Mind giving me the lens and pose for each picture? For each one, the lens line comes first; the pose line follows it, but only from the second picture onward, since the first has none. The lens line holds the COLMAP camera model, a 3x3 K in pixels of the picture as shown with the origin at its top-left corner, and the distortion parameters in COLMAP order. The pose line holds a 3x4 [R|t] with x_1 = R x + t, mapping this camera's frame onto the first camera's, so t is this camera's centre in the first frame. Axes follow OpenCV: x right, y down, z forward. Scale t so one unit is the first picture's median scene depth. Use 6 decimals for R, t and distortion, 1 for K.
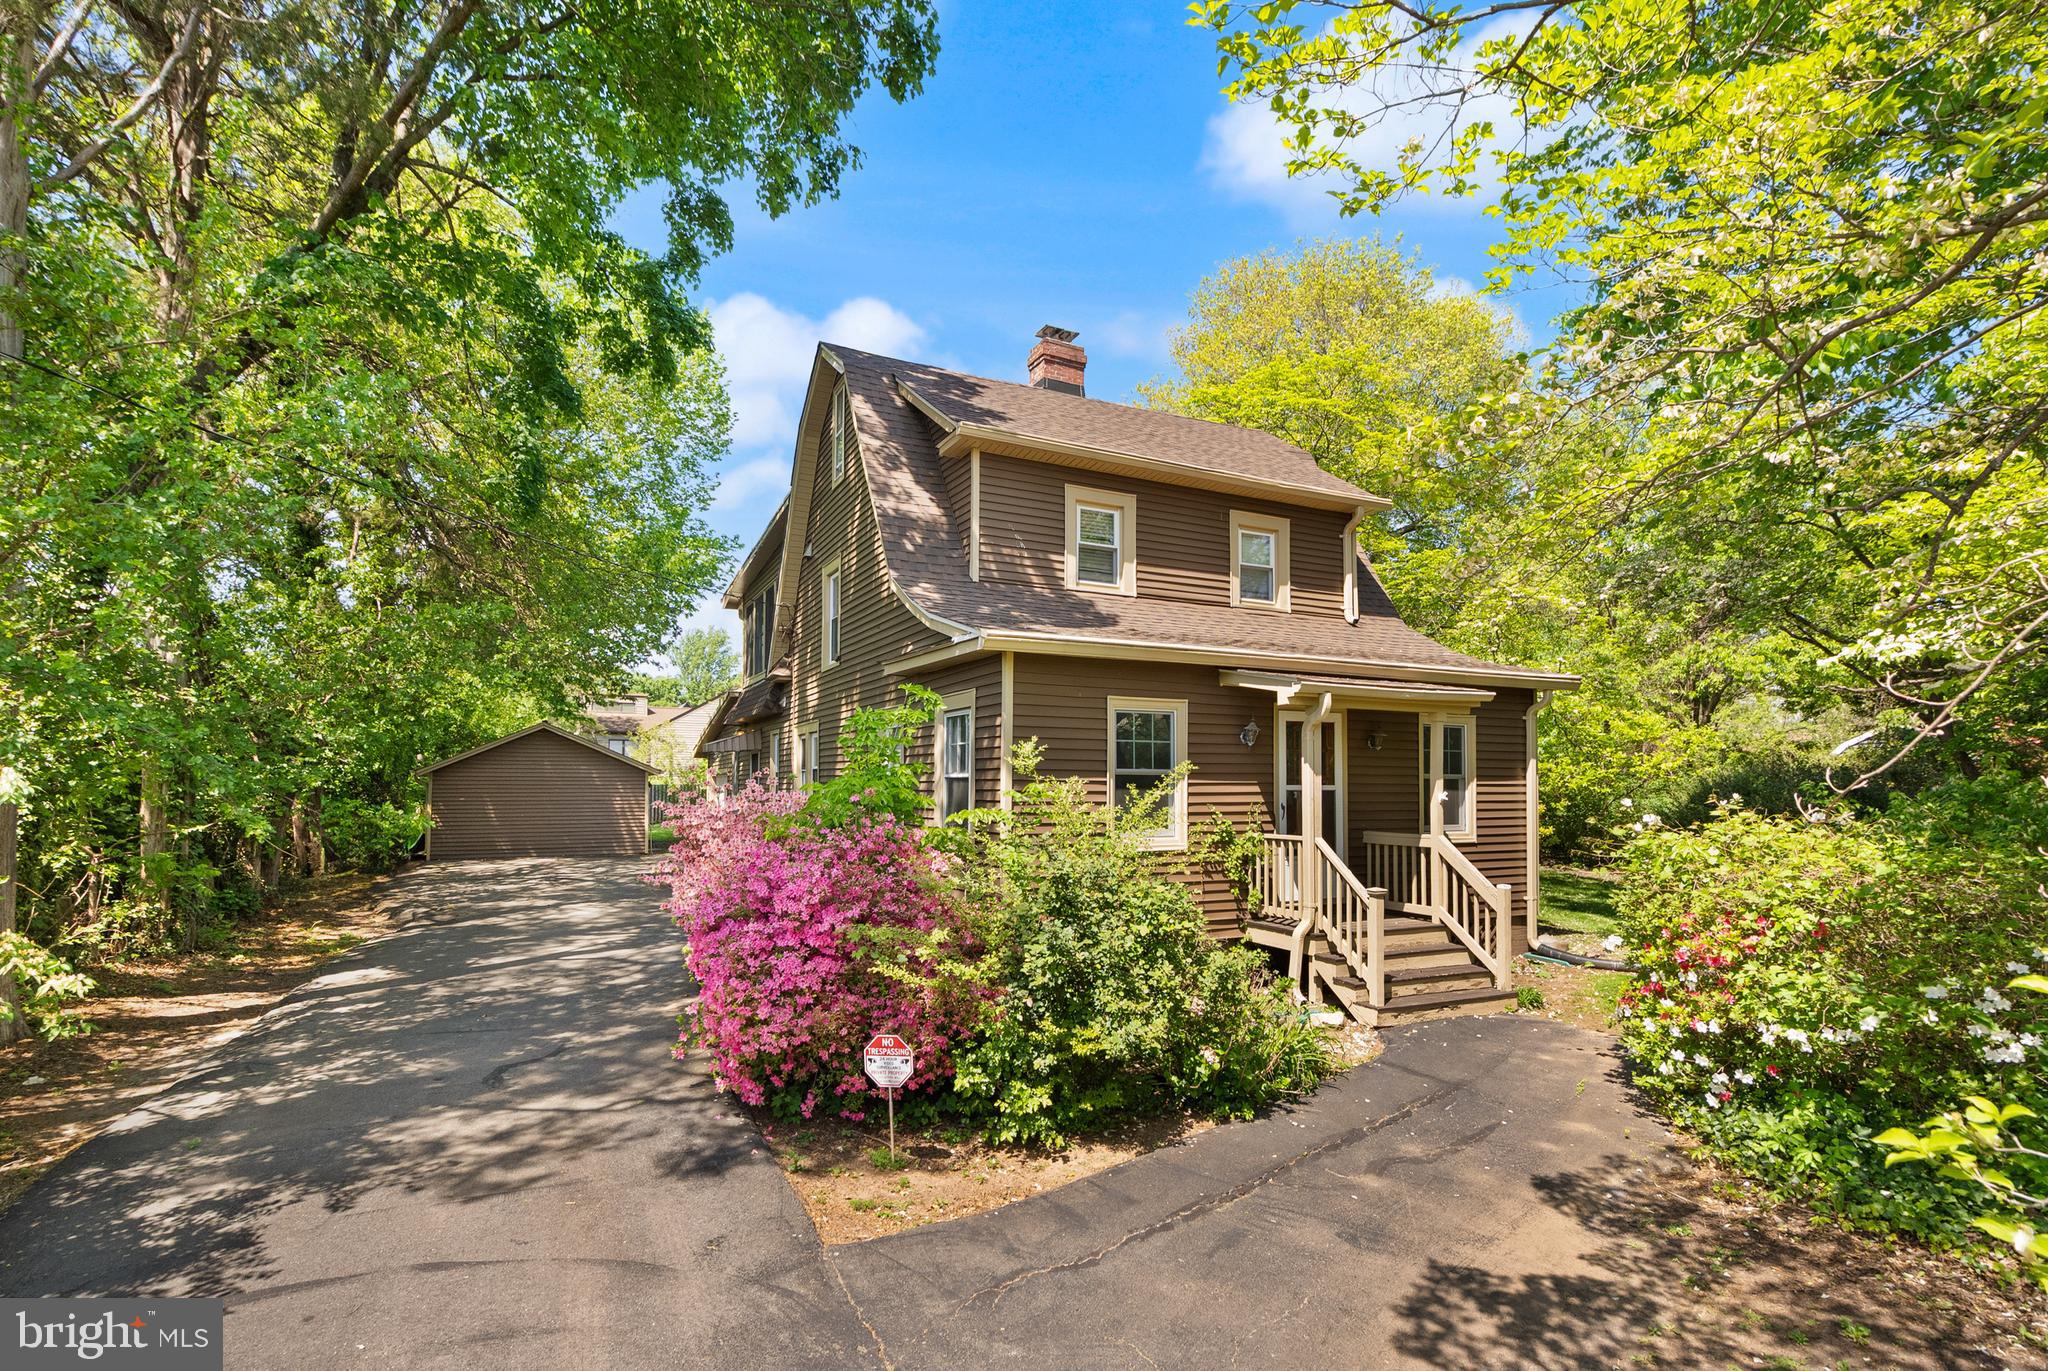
lens RADIAL K [[944.1, 0, 1024.0], [0, 944.1, 685.5], [0, 0, 1]] dist [-0.002901, 0.000918]
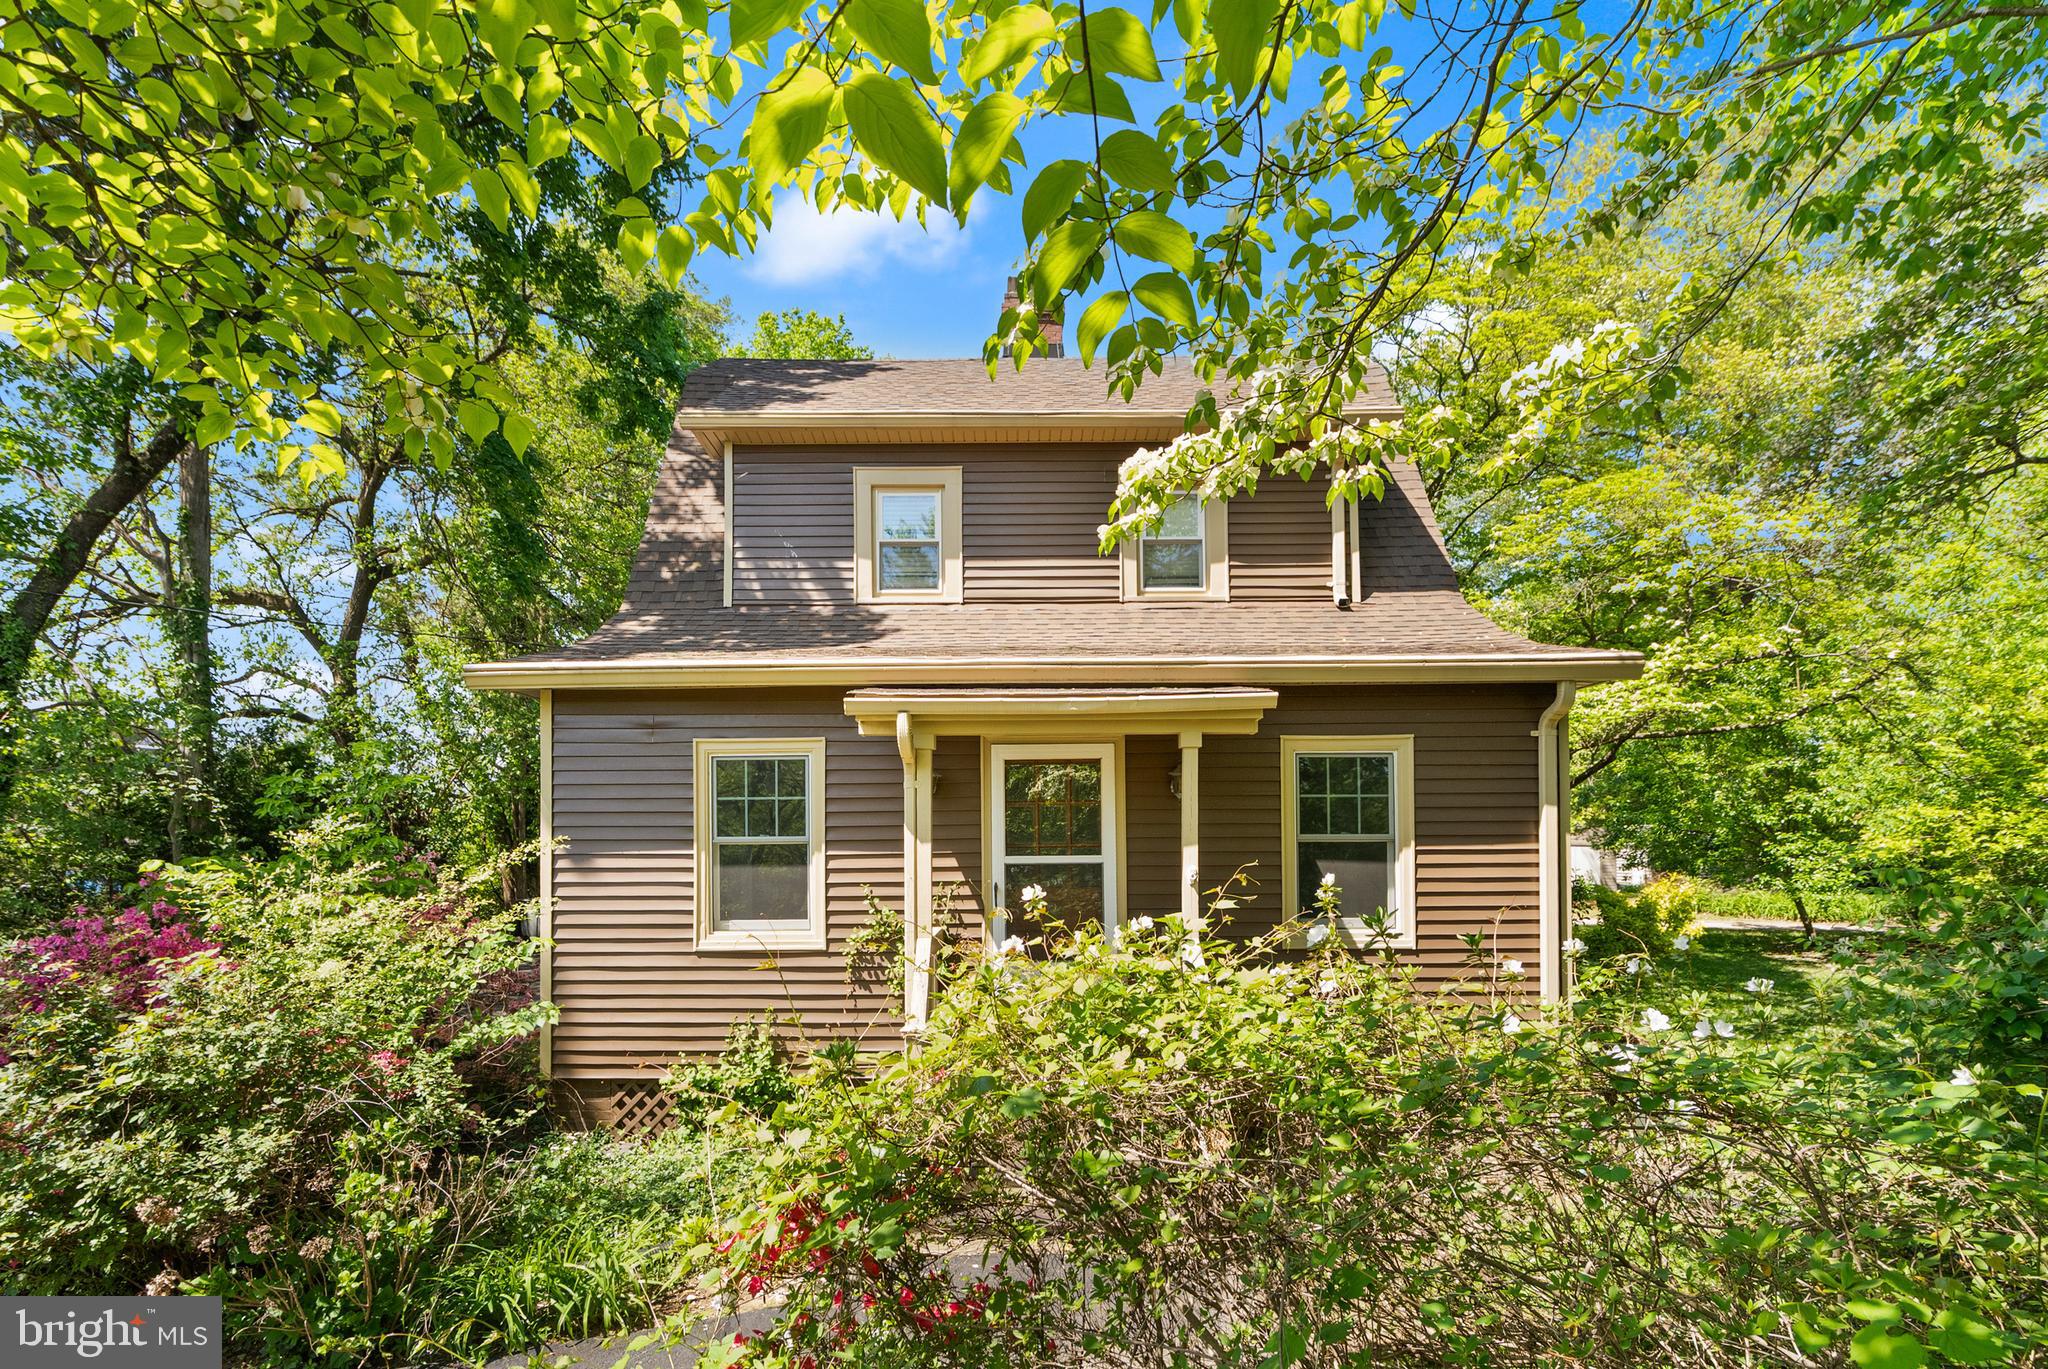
lens RADIAL K [[985.4, 0, 1009.3], [0, 985.4, 778.4], [0, 0, 1]] dist [-0.000358, -0.000383]
pose [[0.903010, -0.041713, -0.427591, 0.486155], [0.055758, 0.998237, 0.020370, 0.030713], [0.425987, -0.042236, 0.903743, 0.311958]]
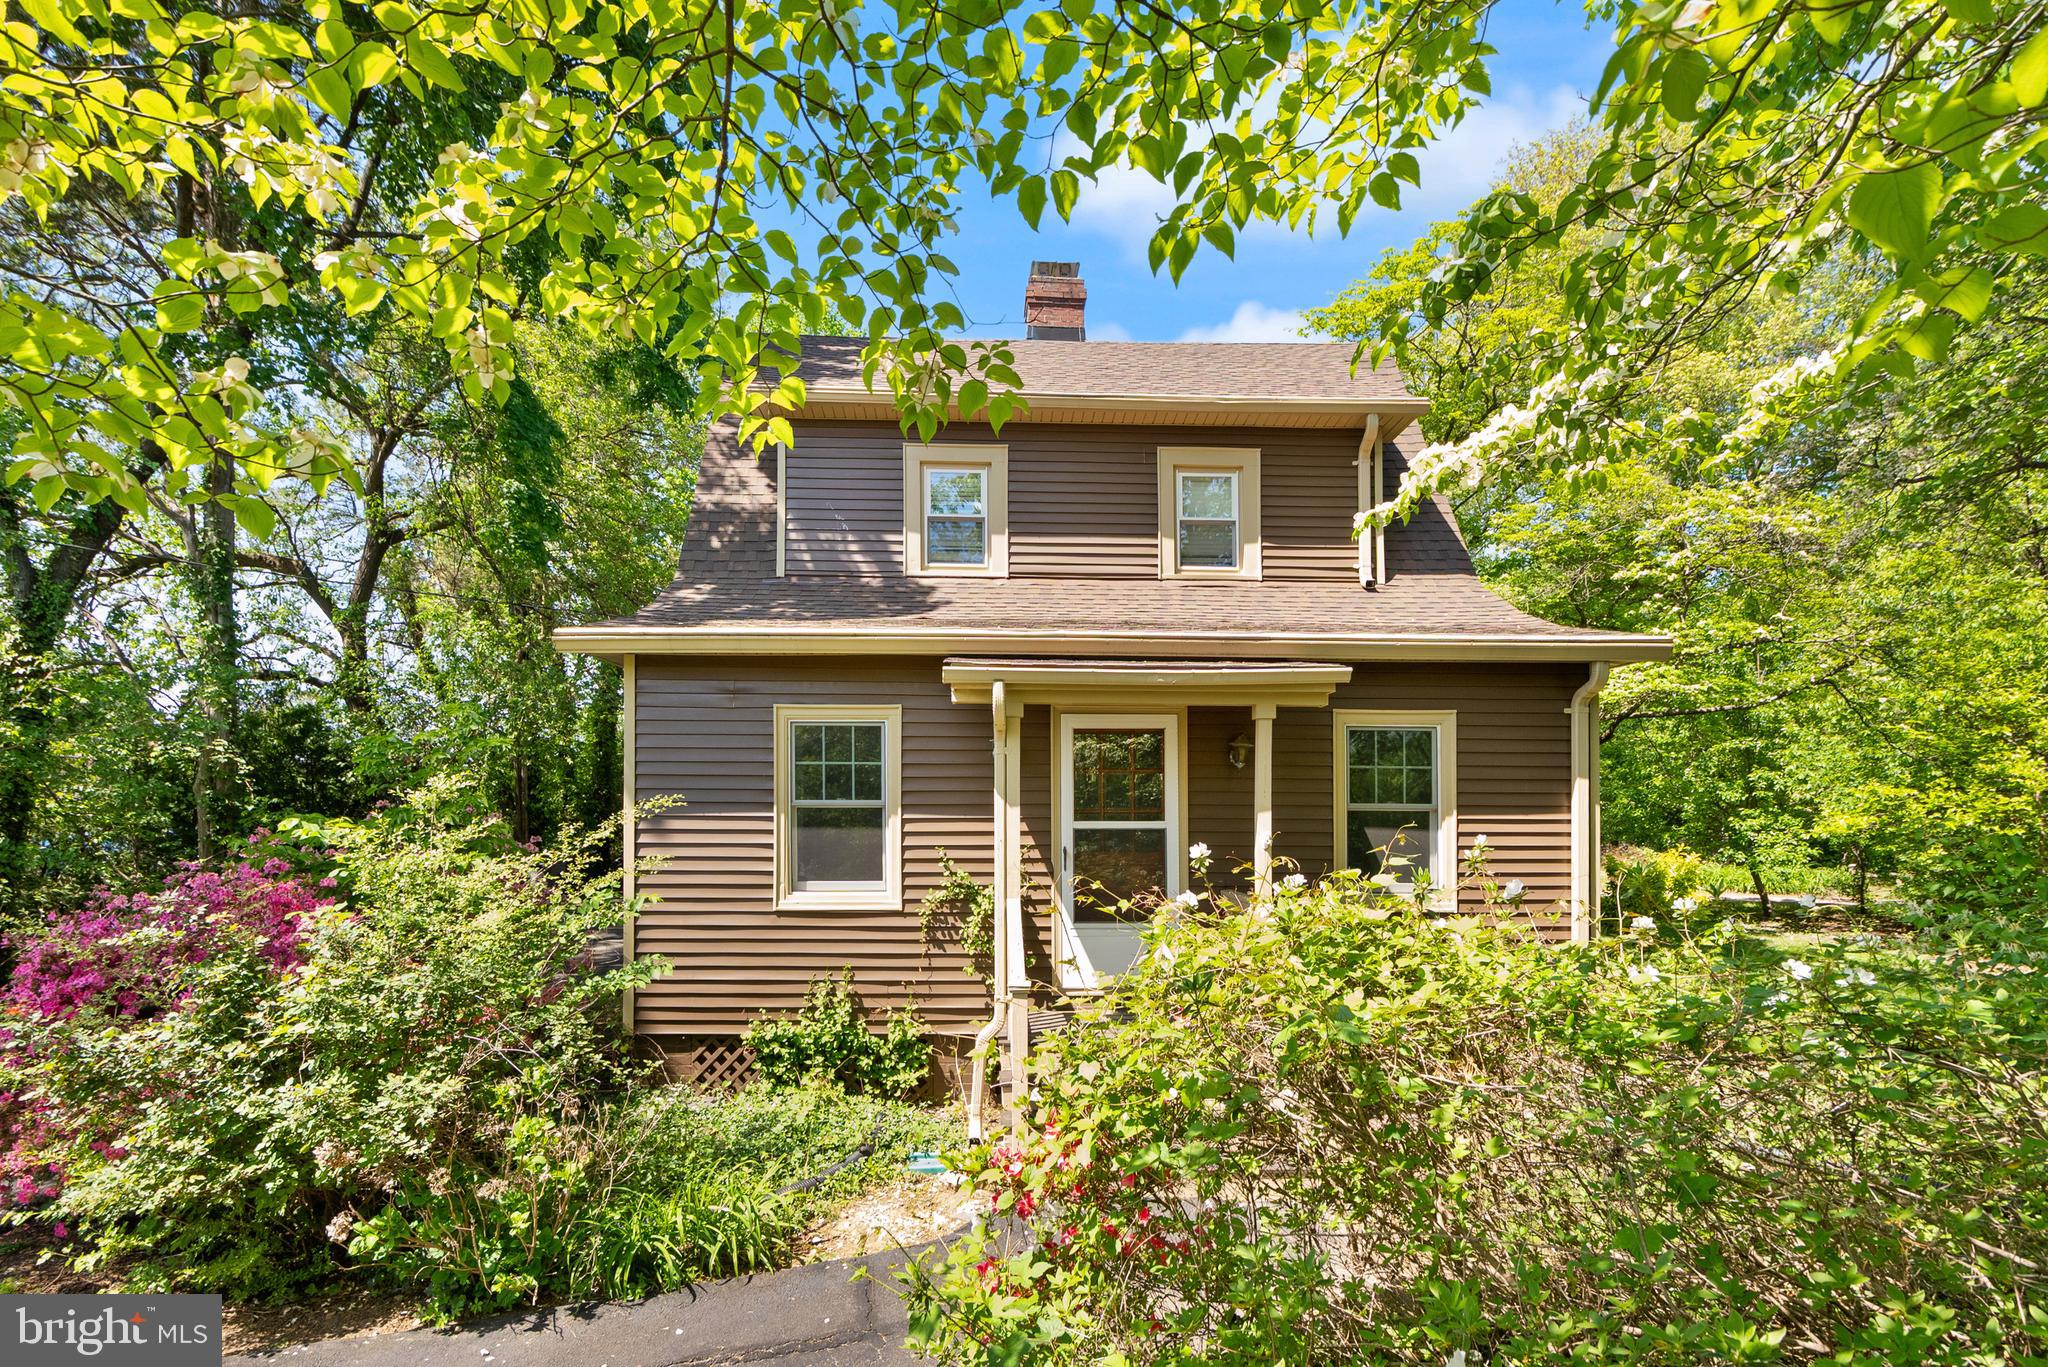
lens RADIAL K [[964.4, 0, 1007.3], [0, 964.4, 759.1], [0, 0, 1]] dist [-0.001327, 0.000278]
pose [[0.919178, -0.028227, -0.392828, 0.428894], [0.043437, 0.998609, 0.029882, 0.030581], [0.391439, -0.044530, 0.919126, 0.275342]]
